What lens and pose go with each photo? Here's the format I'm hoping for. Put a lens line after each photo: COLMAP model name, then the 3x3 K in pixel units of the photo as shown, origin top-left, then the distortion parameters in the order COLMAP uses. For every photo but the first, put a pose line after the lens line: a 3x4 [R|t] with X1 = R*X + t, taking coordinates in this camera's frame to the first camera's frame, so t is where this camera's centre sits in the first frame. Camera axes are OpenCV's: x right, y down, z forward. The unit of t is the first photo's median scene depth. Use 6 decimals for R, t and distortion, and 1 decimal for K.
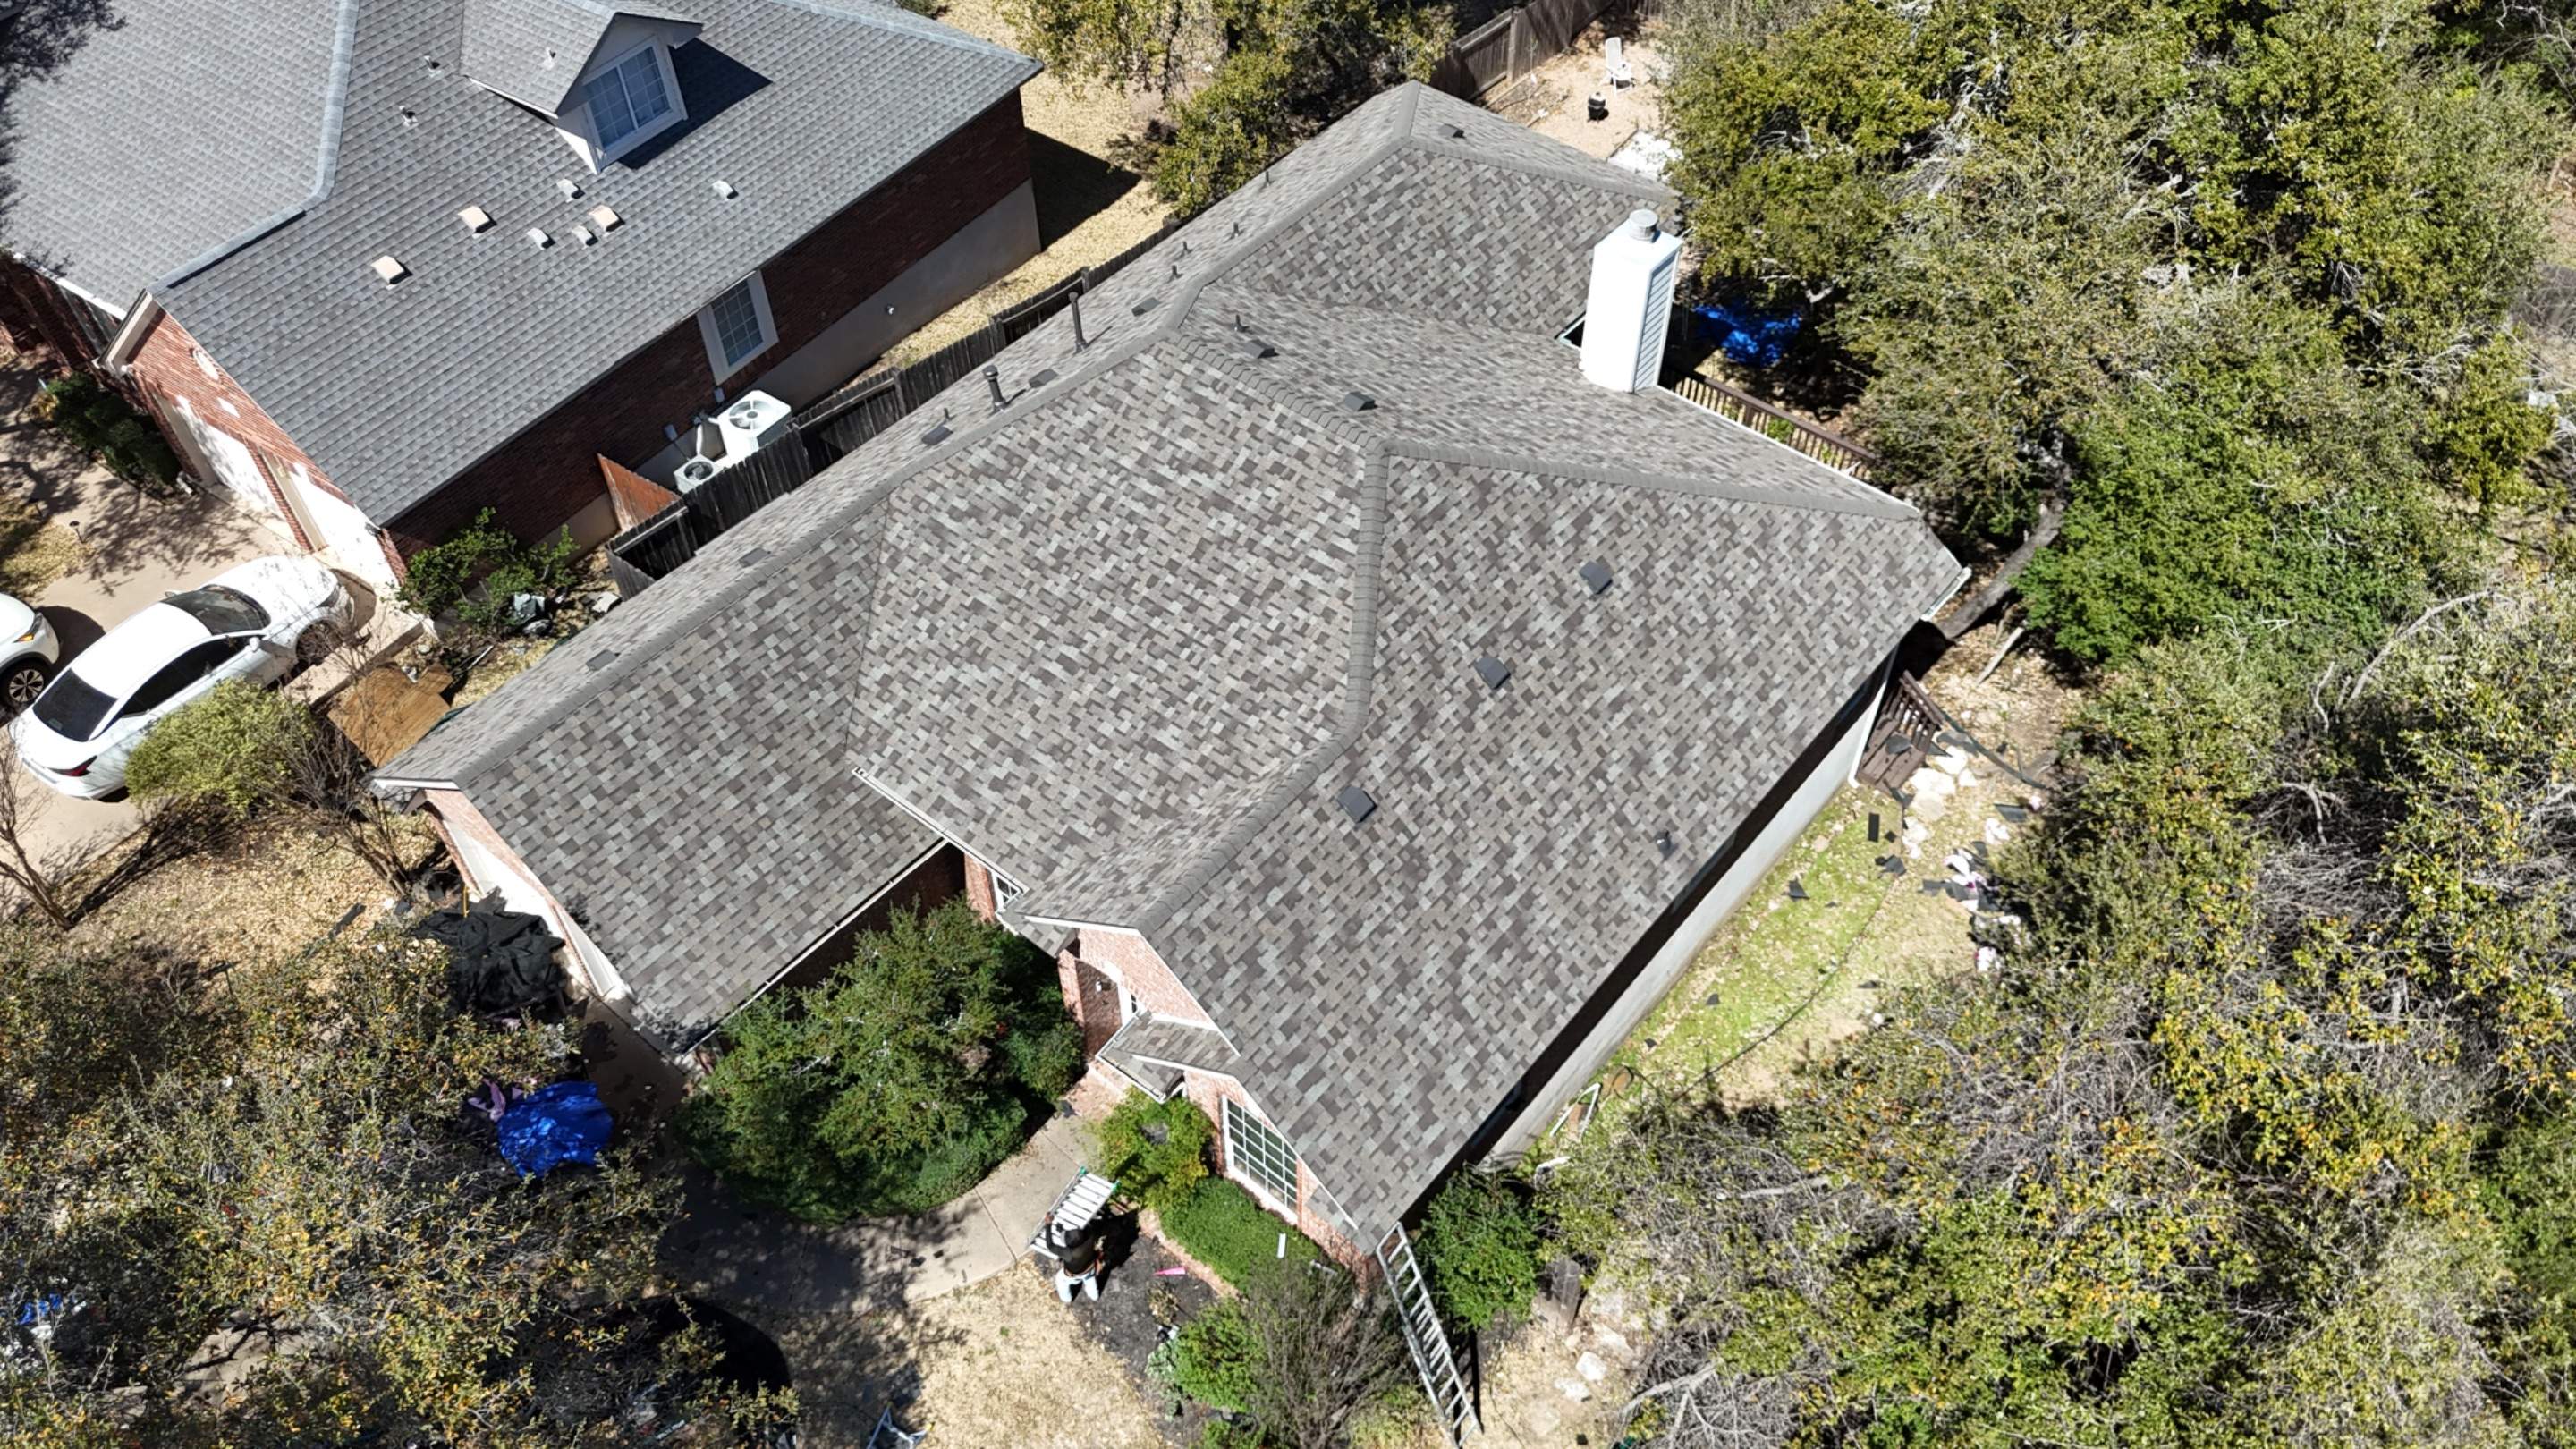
lens RADIAL K [[1905.8, 0, 1288.0], [0, 1905.8, 724.5], [0, 0, 1]] dist [0.148511, -0.294867]
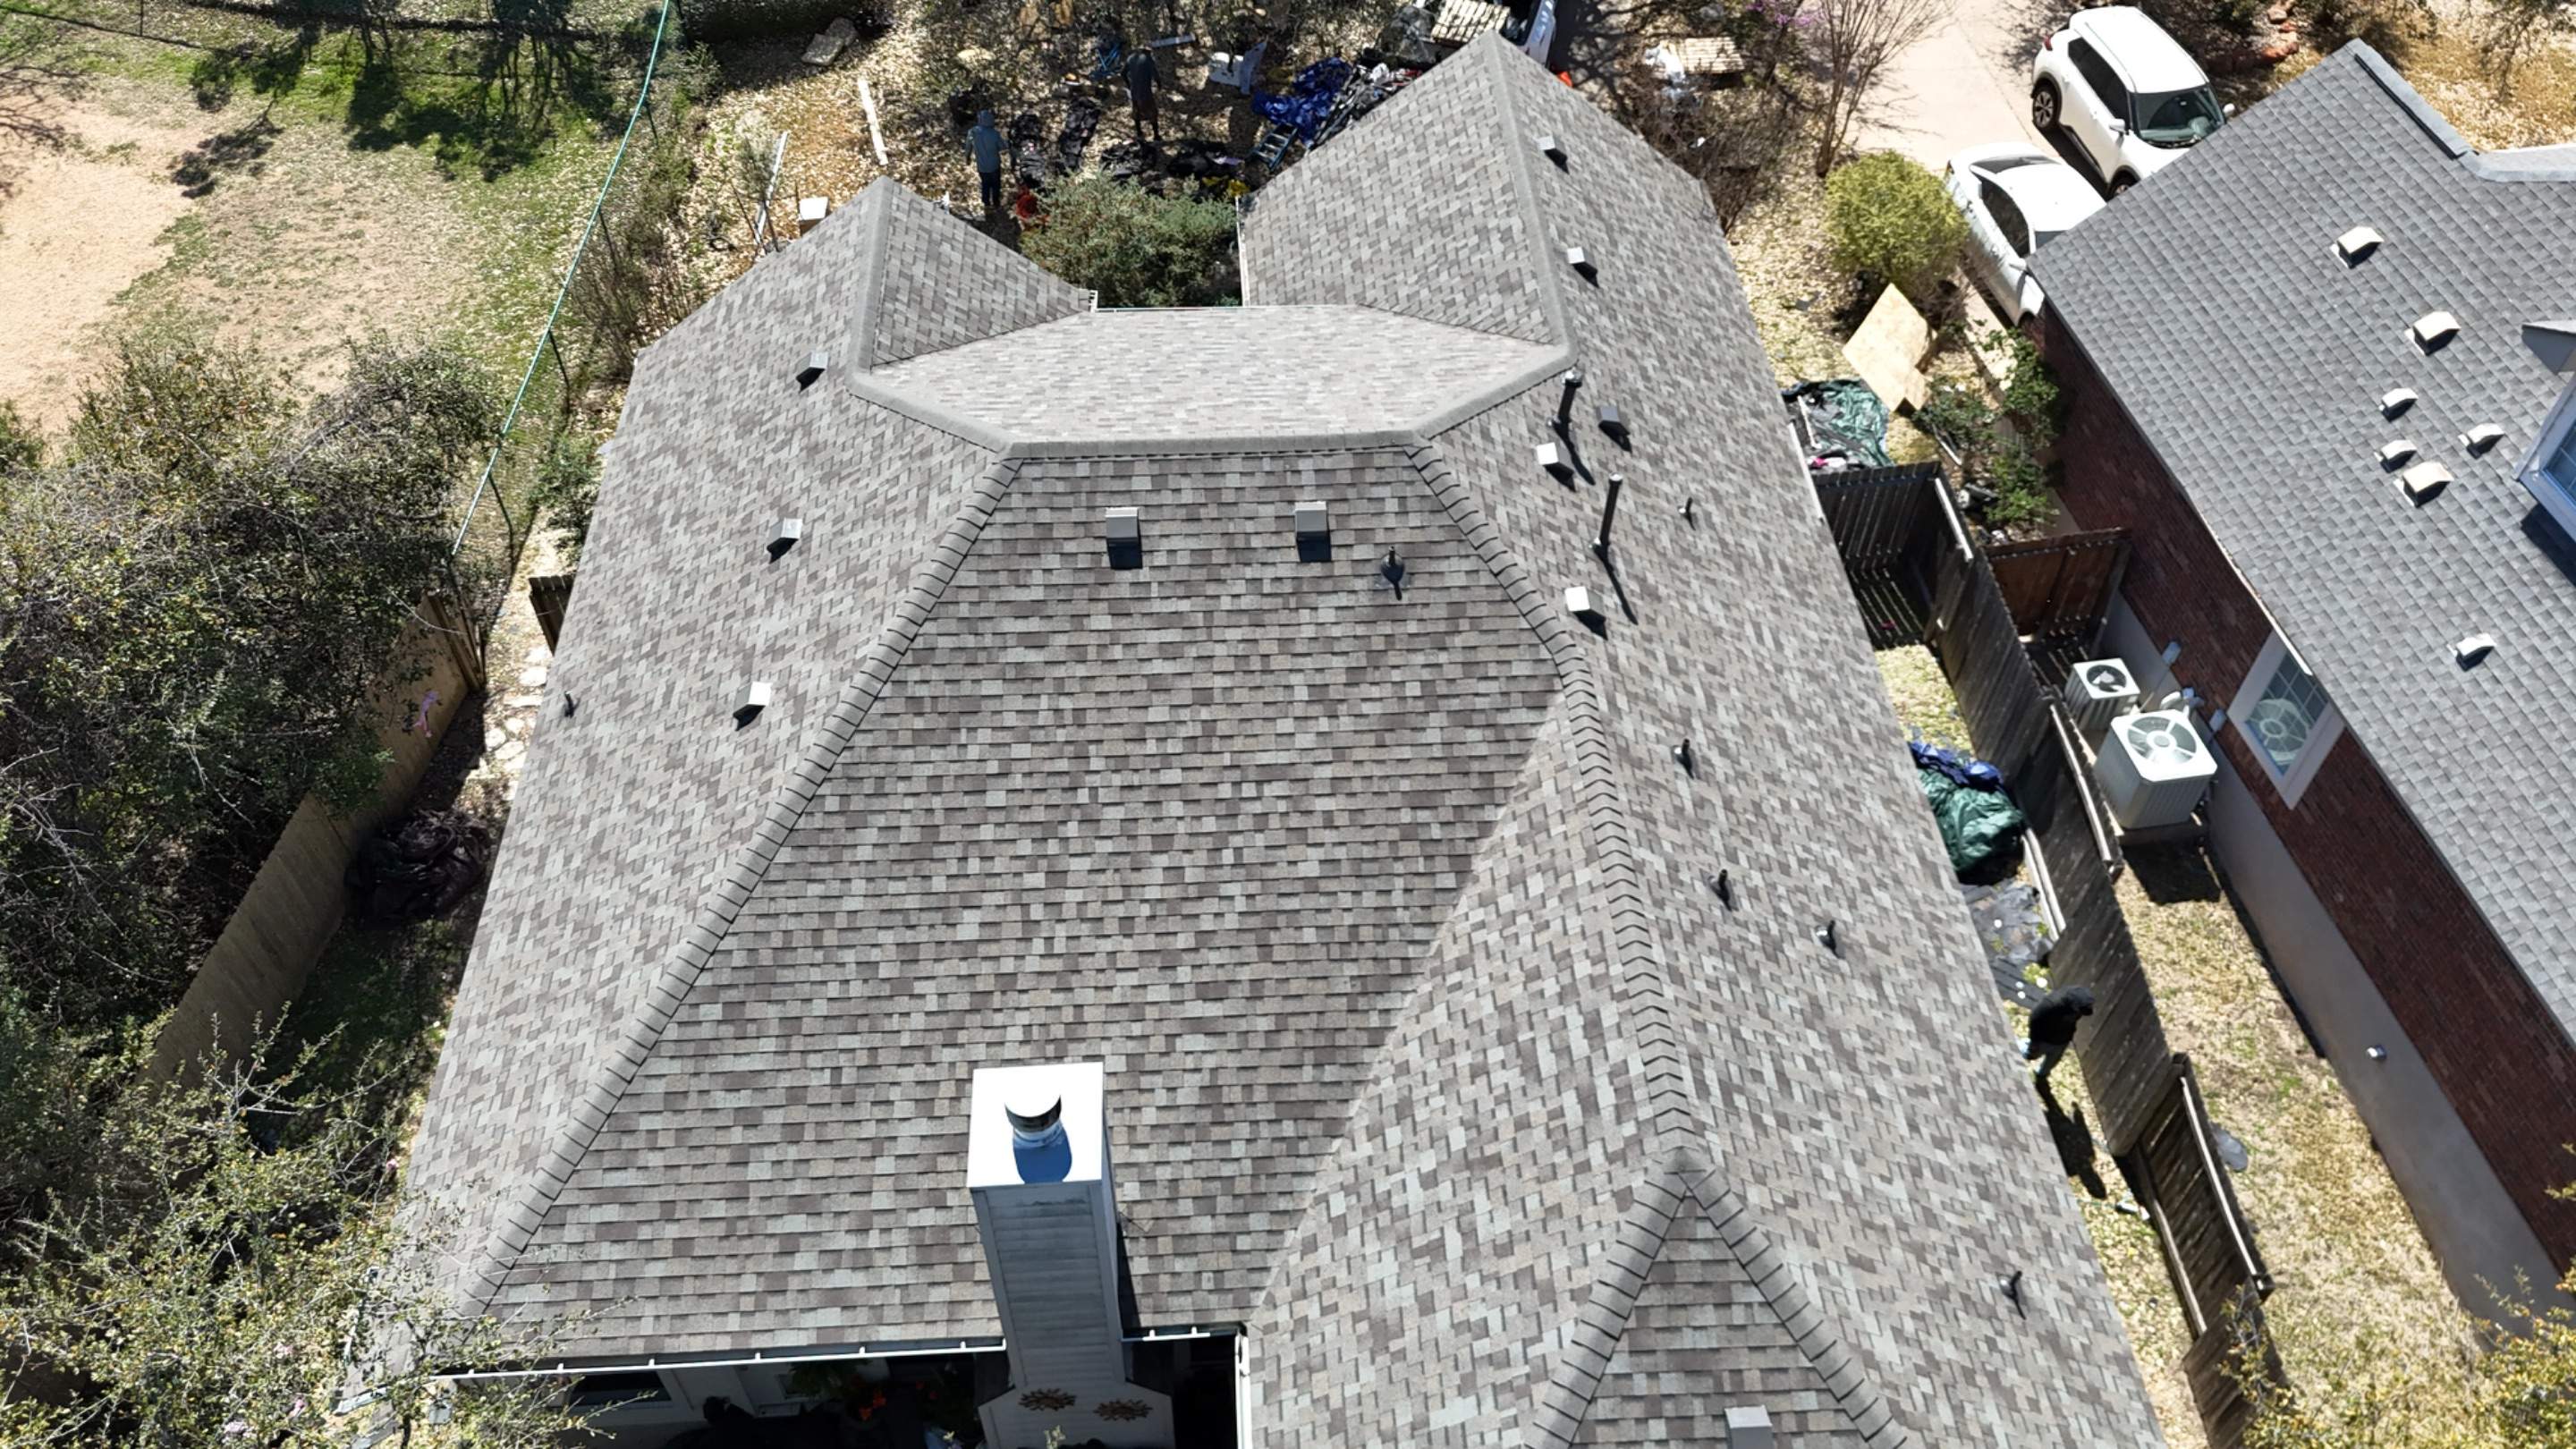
lens RADIAL K [[1890.7, 0, 1282.8], [0, 1890.7, 732.9], [0, 0, 1]] dist [0.122986, -0.158258]
pose [[-0.733216, 0.511614, -0.447935, 0.348853], [-0.508307, 0.025189, 0.860807, -0.808608], [0.451684, 0.858846, 0.241588, 0.953602]]
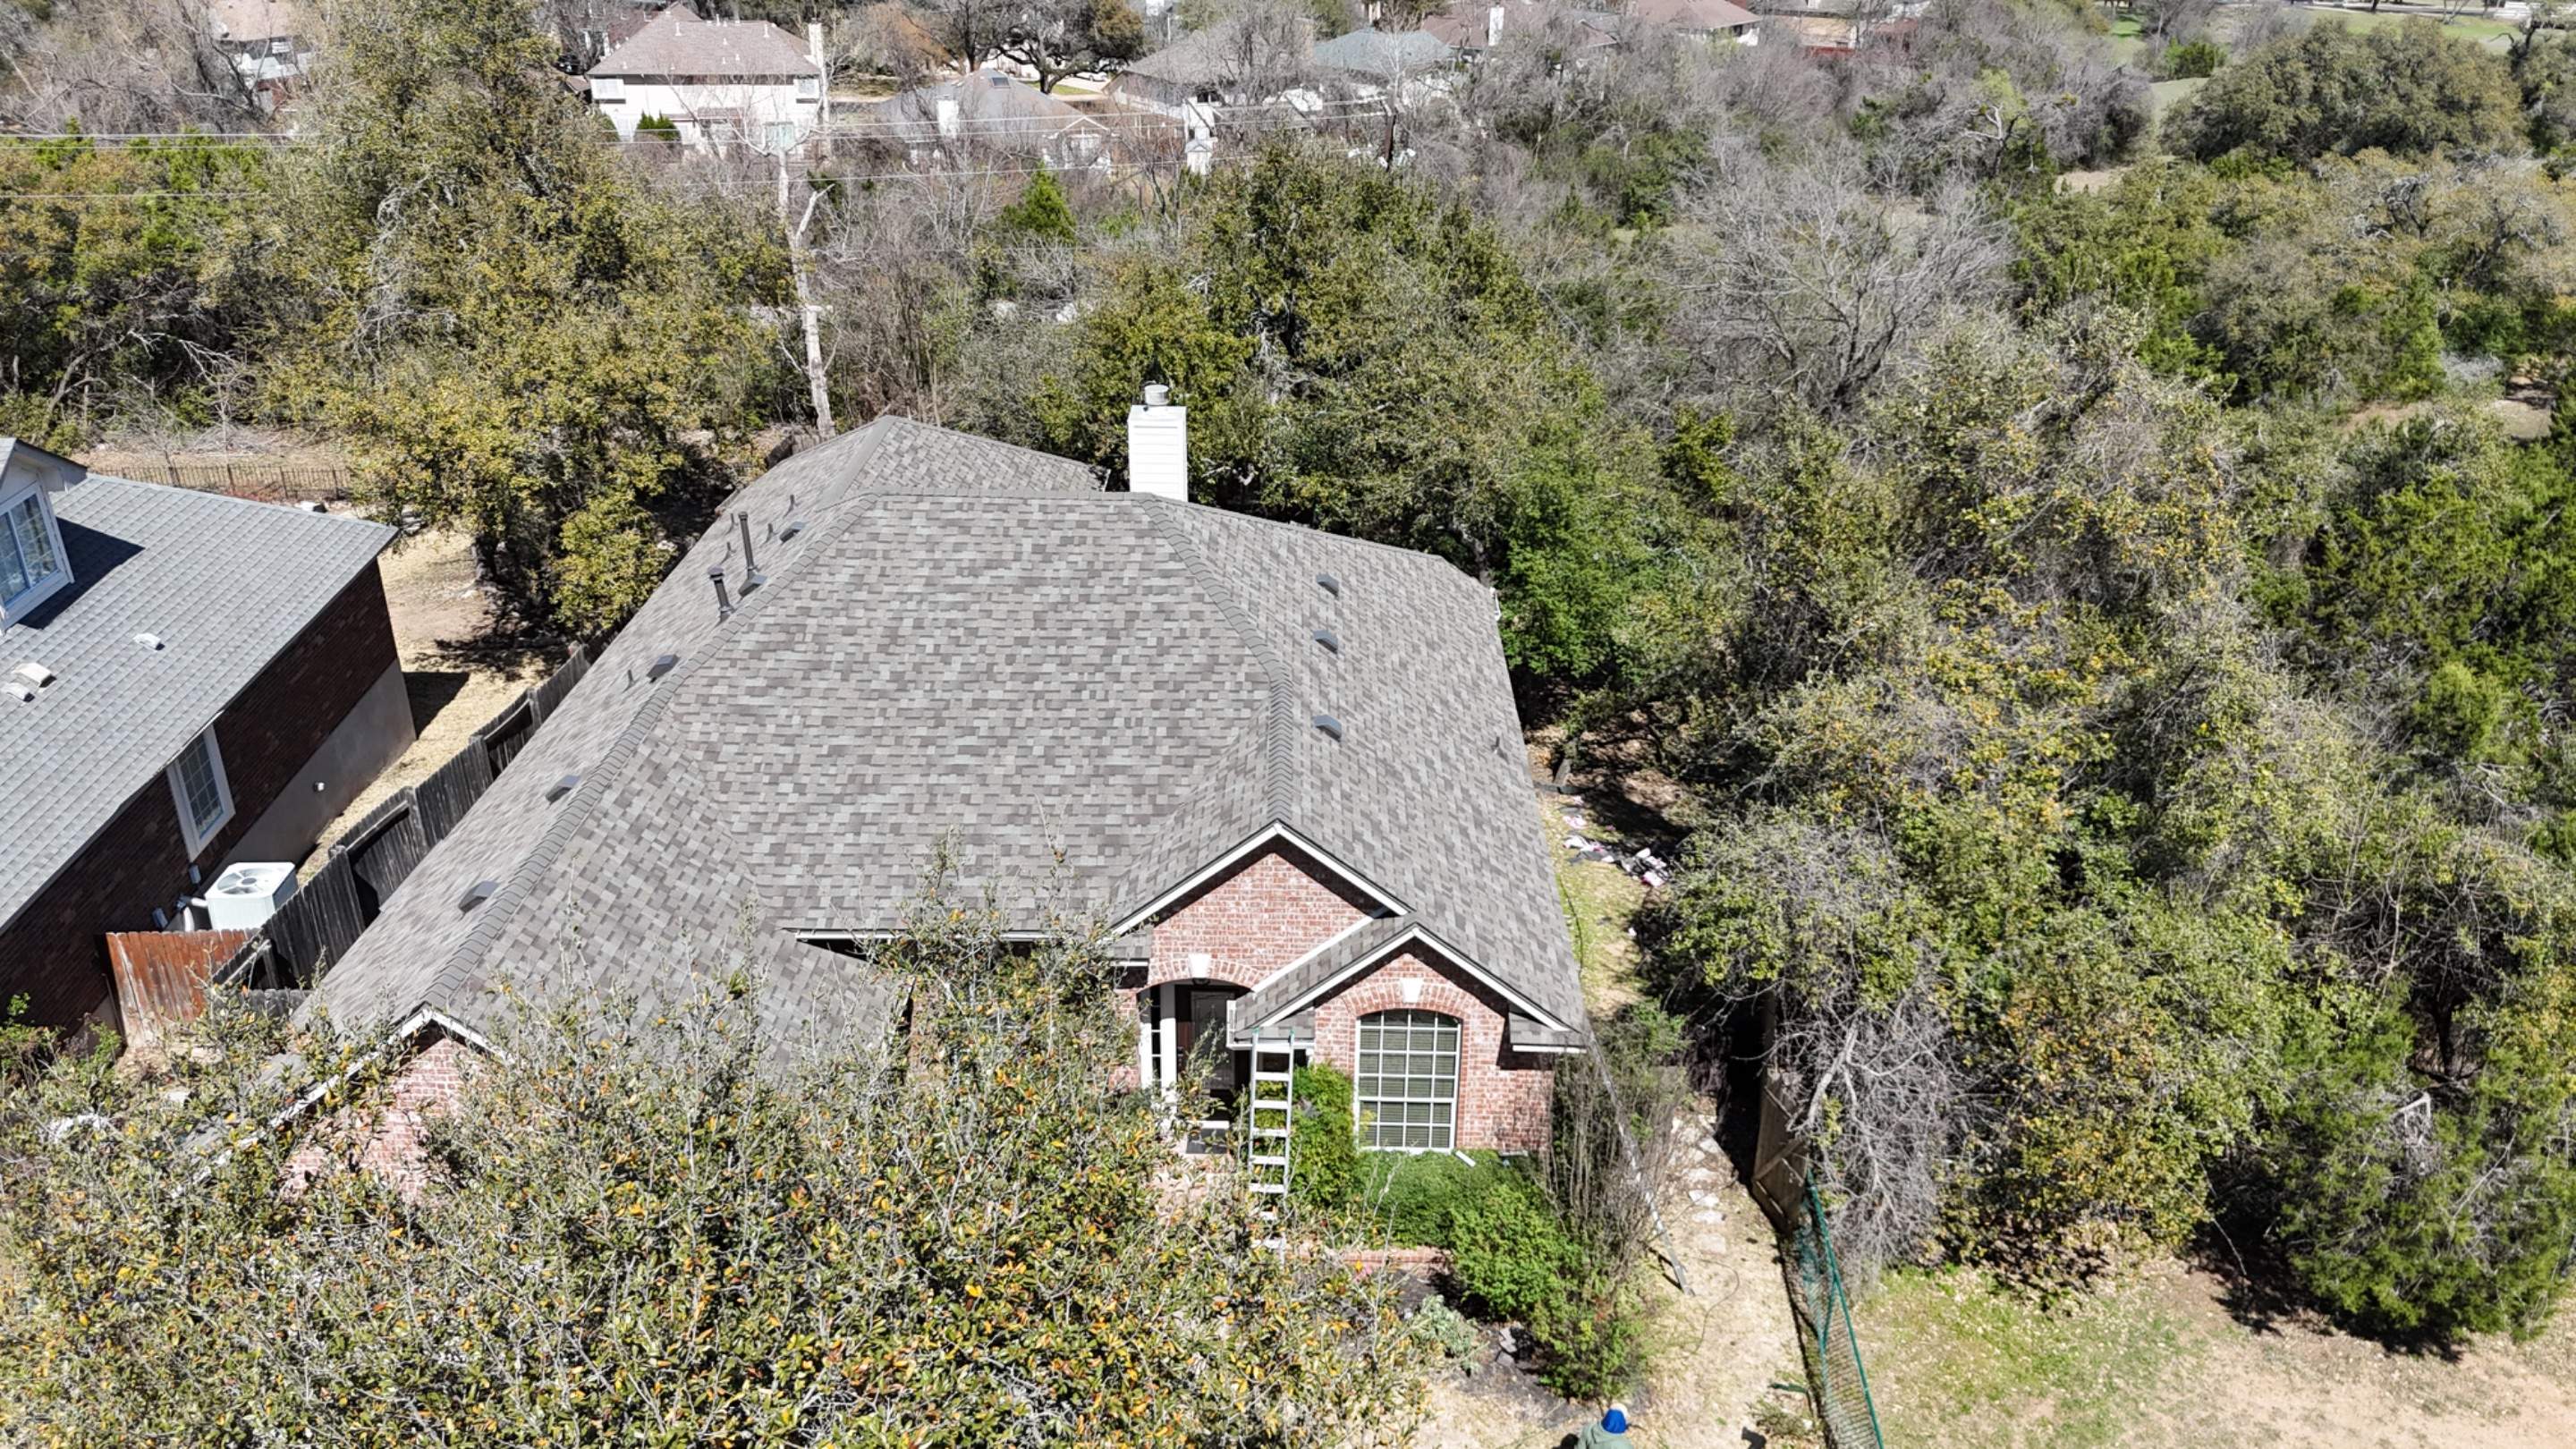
lens RADIAL K [[1907.8, 0, 1289.3], [0, 1907.8, 710.5], [0, 0, 1]] dist [0.124345, -0.169175]
pose [[0.774104, -0.250968, 0.581186, -0.545852], [0.464680, 0.848738, -0.252422, 0.267658], [-0.429925, 0.465466, 0.773632, 0.177615]]
